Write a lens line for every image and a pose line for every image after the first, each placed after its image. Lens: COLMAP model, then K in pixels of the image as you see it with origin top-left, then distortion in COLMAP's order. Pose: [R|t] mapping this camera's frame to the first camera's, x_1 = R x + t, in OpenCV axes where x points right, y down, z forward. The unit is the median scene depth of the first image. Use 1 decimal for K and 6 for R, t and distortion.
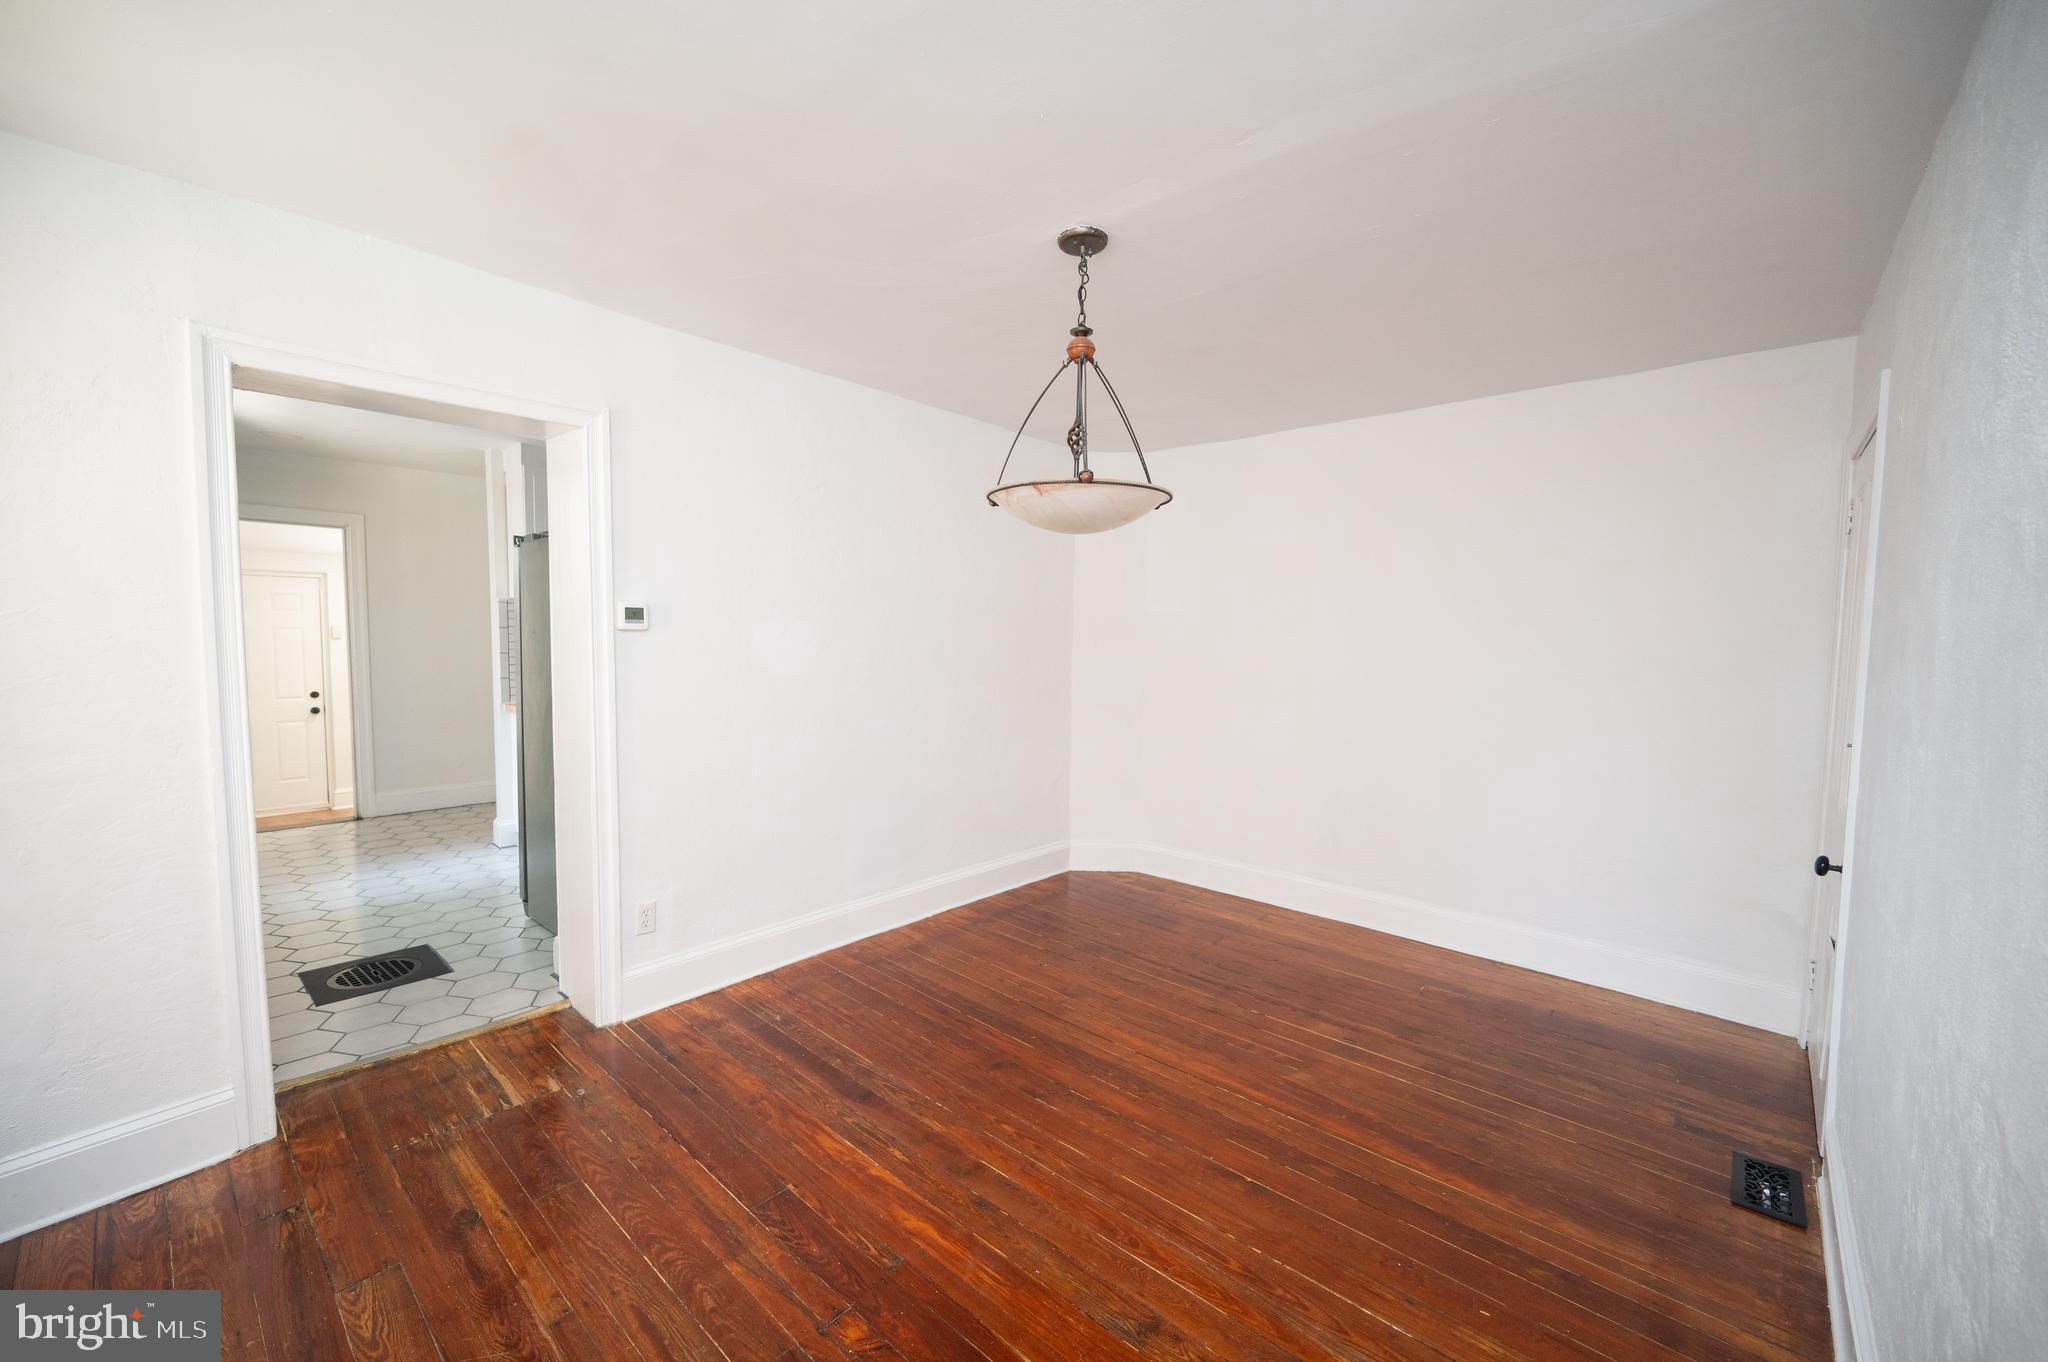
lens RADIAL K [[805.8, 0, 1013.4], [0, 805.8, 687.7], [0, 0, 1]] dist [-0.000181, -0.000060]
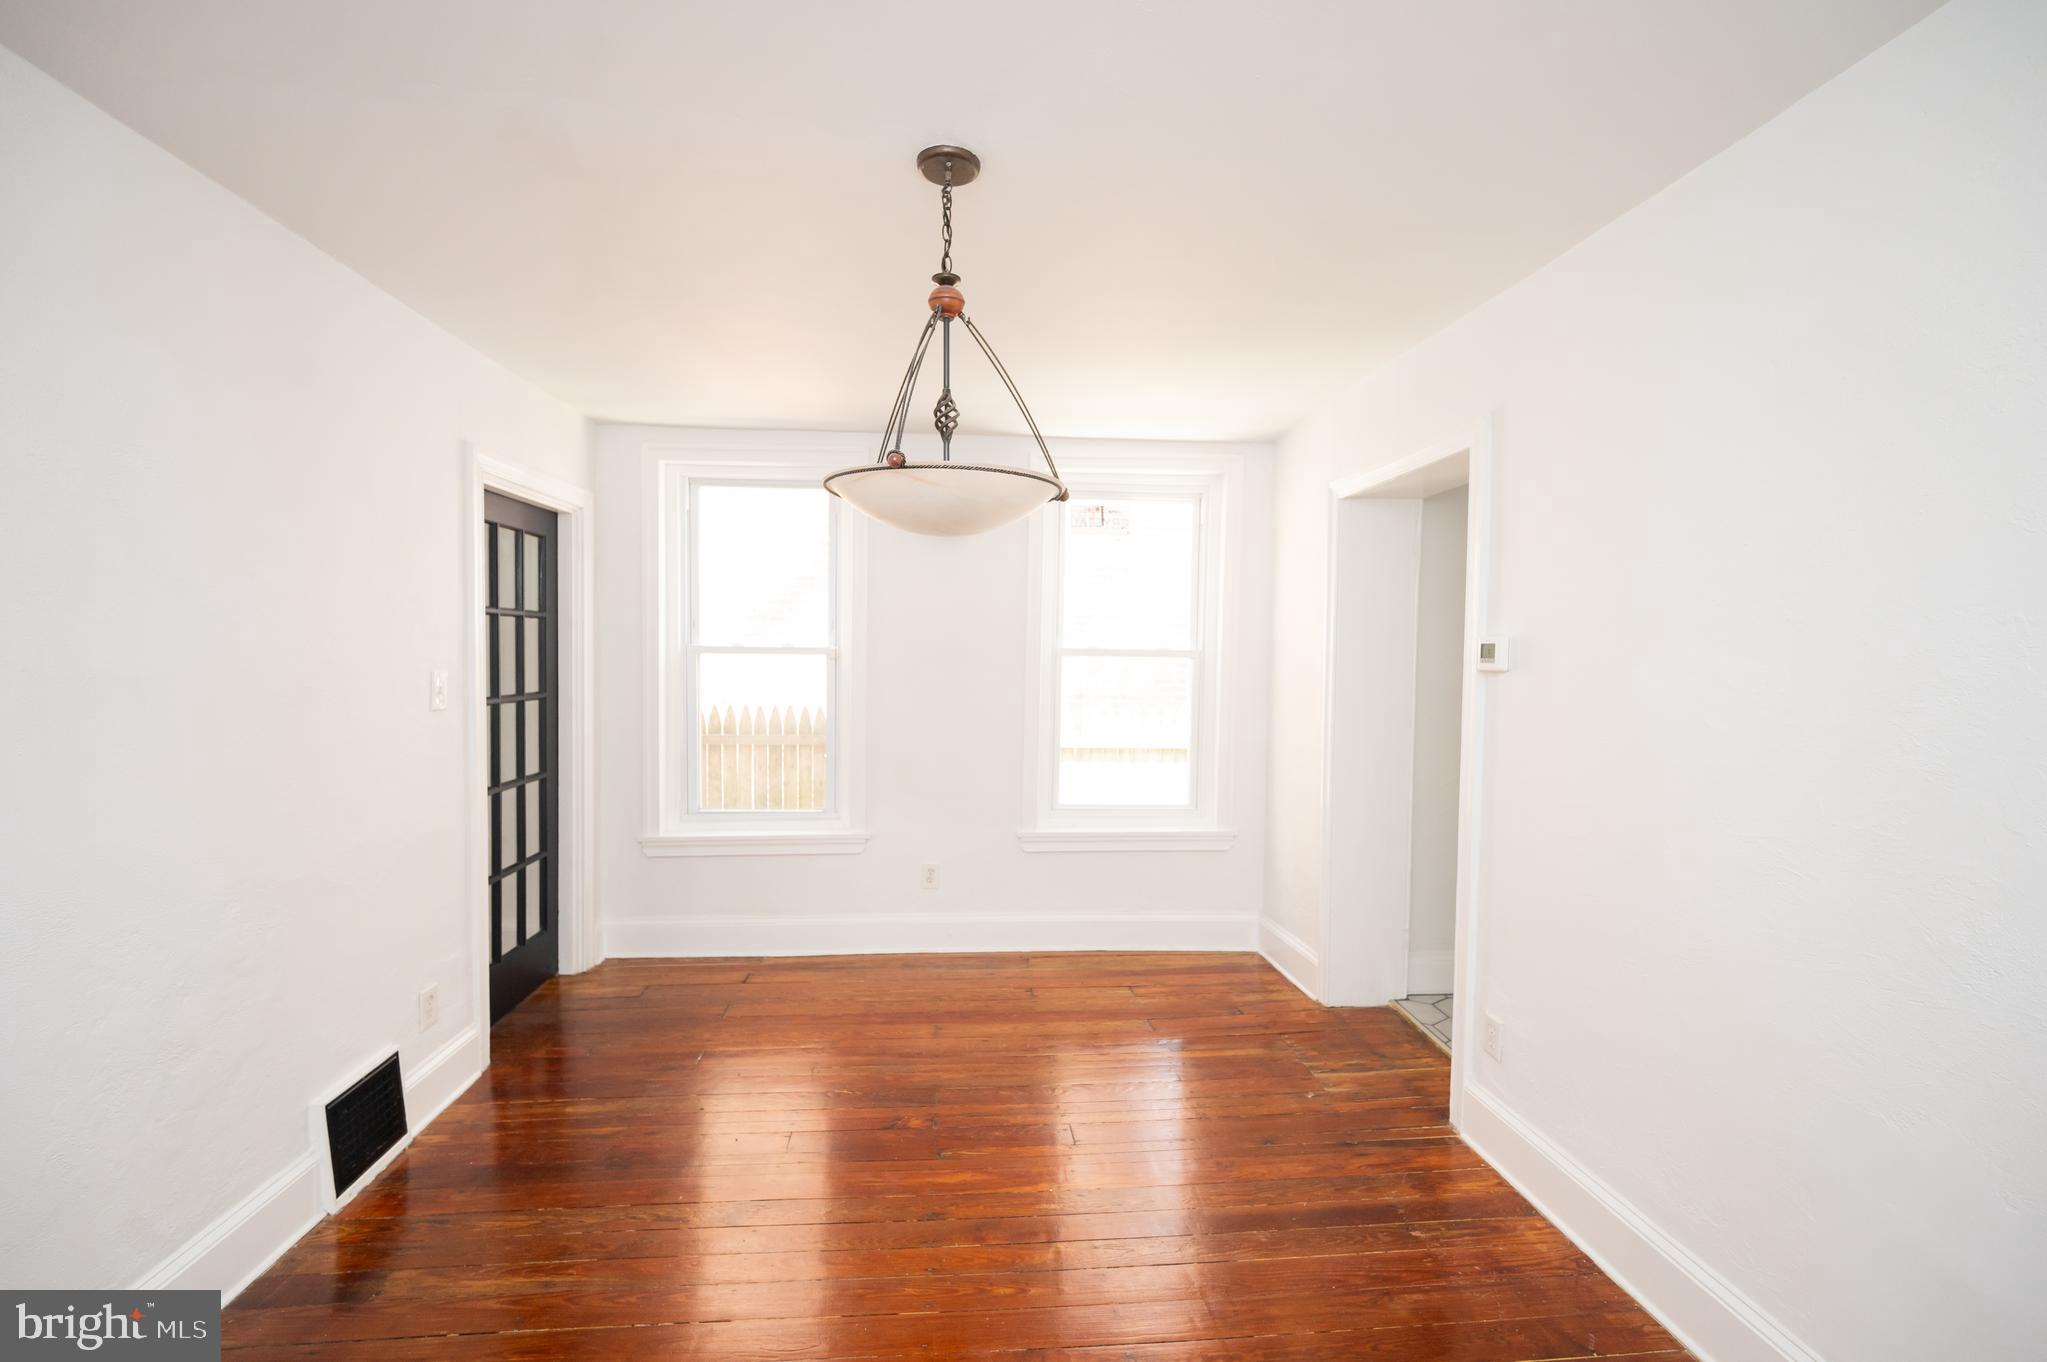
lens RADIAL K [[877.1, 0, 1020.1], [0, 877.1, 674.1], [0, 0, 1]] dist [0.002302, 0.000214]
pose [[-0.690988, -0.003065, -0.722860, 0.630633], [-0.069744, 0.995608, 0.062447, -0.110989], [0.719494, 0.093565, -0.688167, 1.614981]]
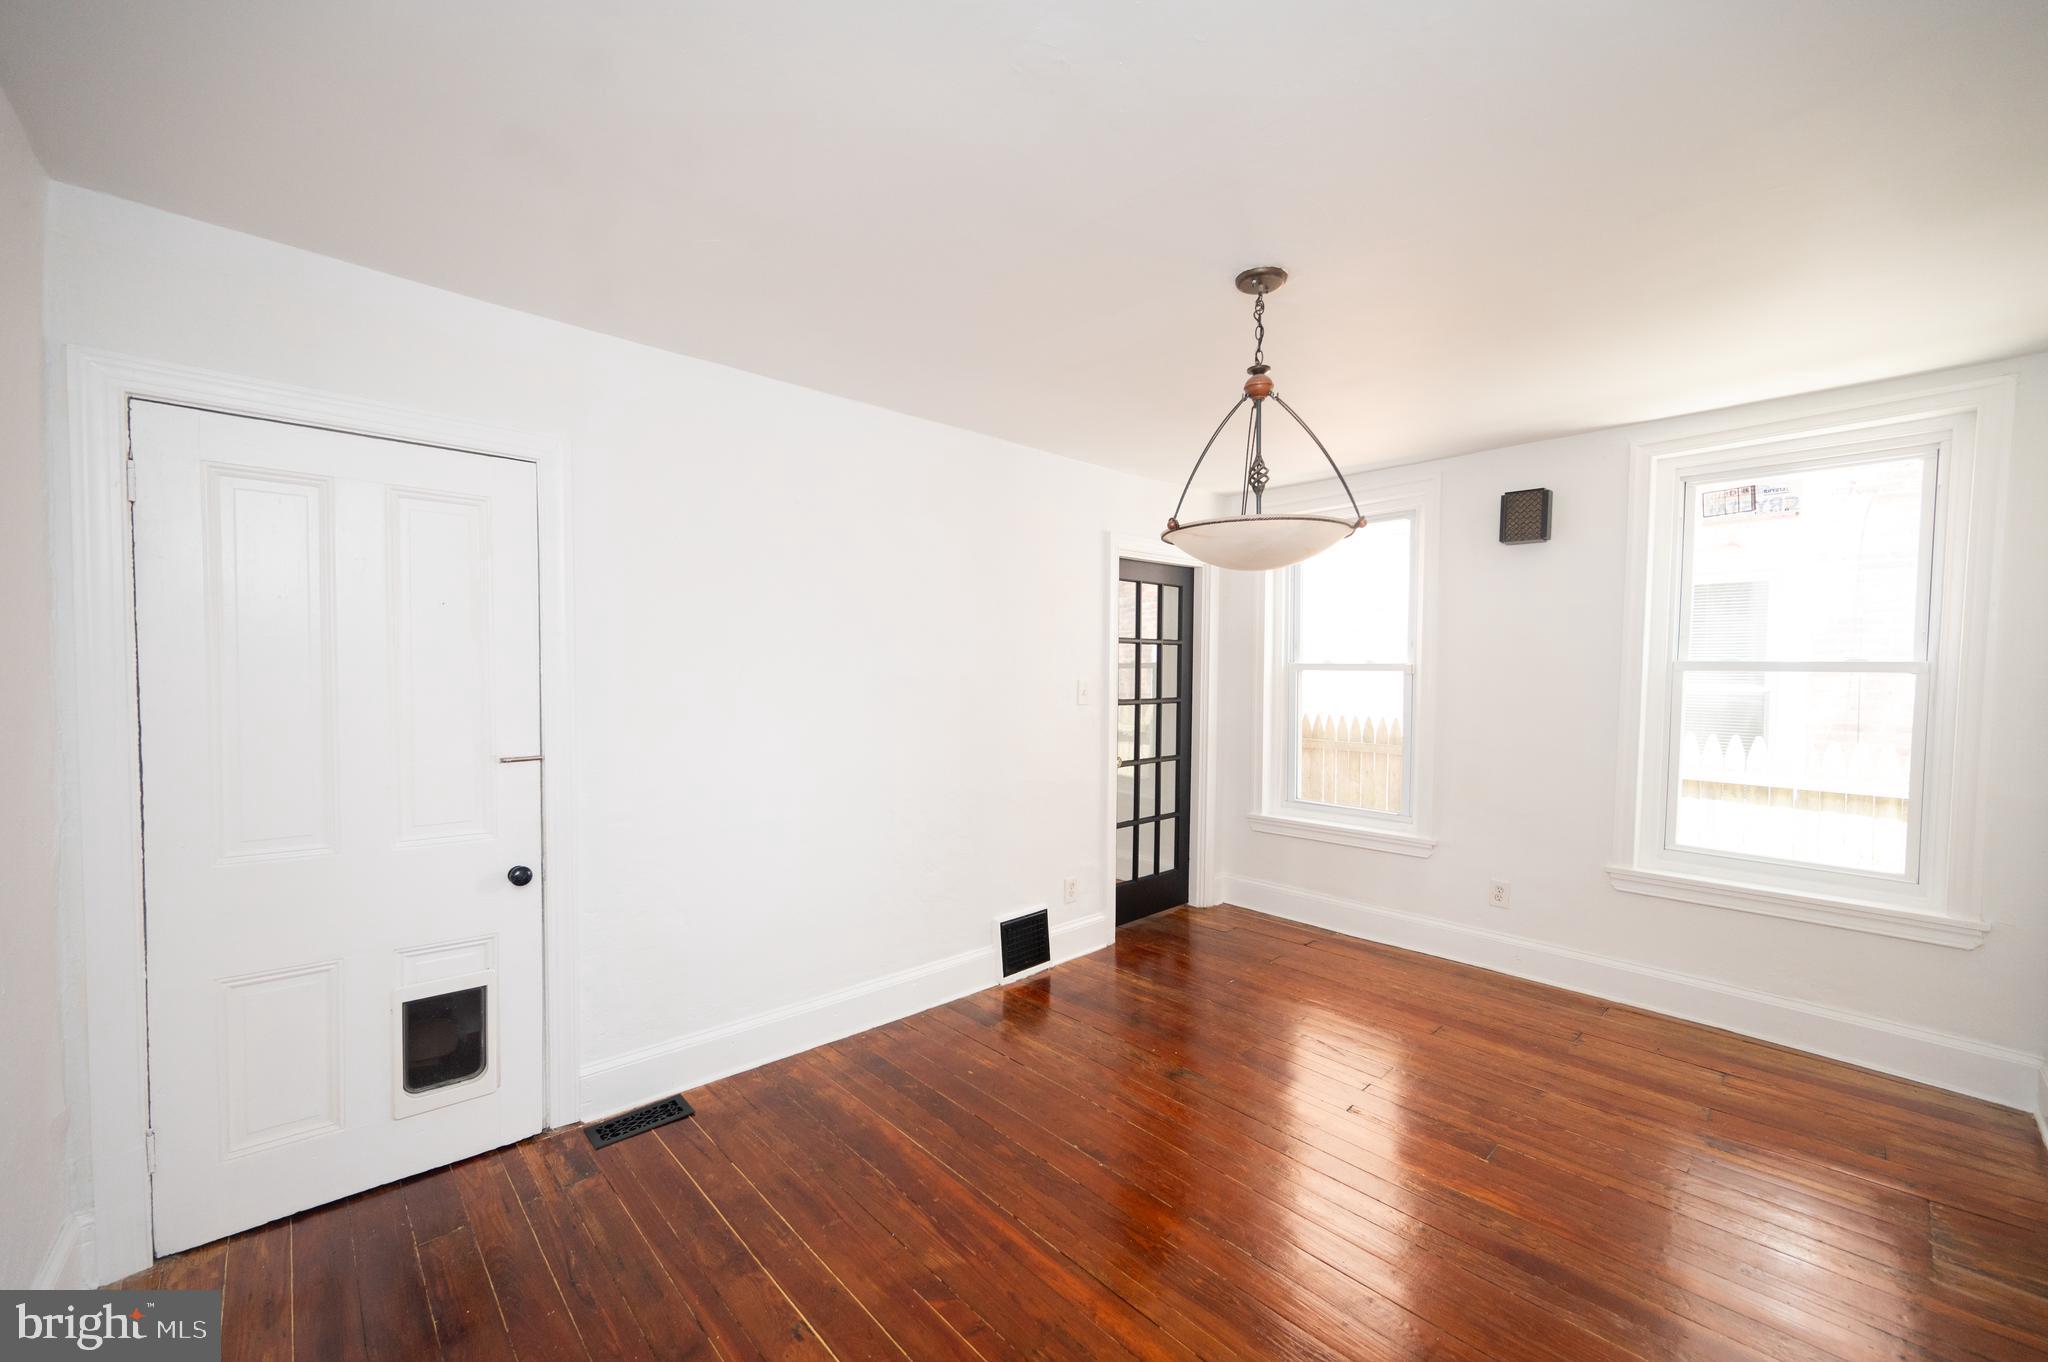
lens RADIAL K [[805.8, 0, 1013.4], [0, 805.8, 687.7], [0, 0, 1]] dist [-0.000181, -0.000060]
pose [[-0.994588, -0.020729, 0.101813, 0.262629], [-0.010925, 0.995329, 0.095922, -0.137653], [-0.103326, 0.094290, -0.990168, 1.979018]]
